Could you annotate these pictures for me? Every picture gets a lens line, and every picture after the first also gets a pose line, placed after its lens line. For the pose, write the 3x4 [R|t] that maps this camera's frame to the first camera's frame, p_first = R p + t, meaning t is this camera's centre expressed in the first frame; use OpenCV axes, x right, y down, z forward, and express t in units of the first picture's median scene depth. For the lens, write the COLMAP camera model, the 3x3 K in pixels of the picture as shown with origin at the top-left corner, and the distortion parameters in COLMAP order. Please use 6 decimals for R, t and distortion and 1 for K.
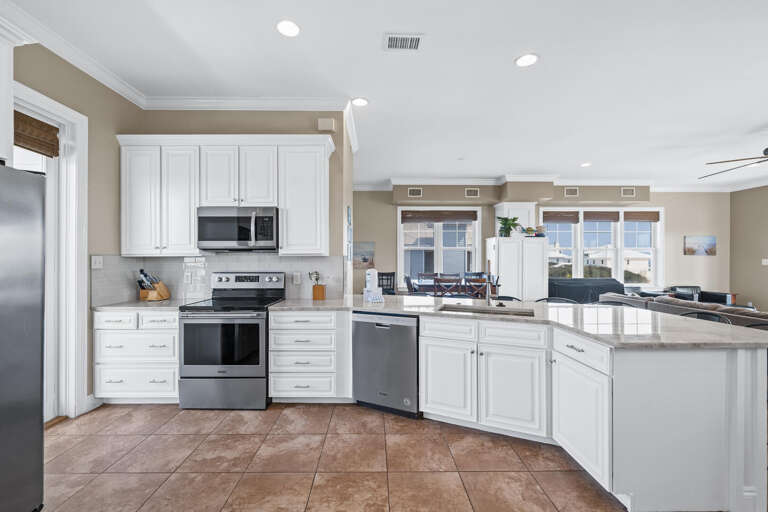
lens RADIAL K [[321.8, 0, 382.9], [0, 321.8, 259.3], [0, 0, 1]] dist [0.000182, 0.000272]
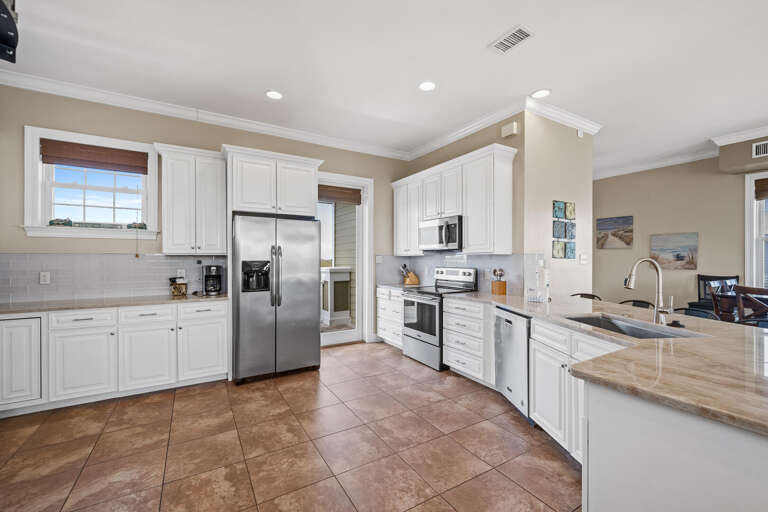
lens RADIAL K [[321.8, 0, 388.4], [0, 321.8, 258.0], [0, 0, 1]] dist [0.000182, 0.000272]
pose [[0.514892, -0.001393, -0.857254, 0.641423], [0.003833, 0.999992, 0.000677, -0.000162], [0.857247, -0.003634, 0.514893, 0.138187]]
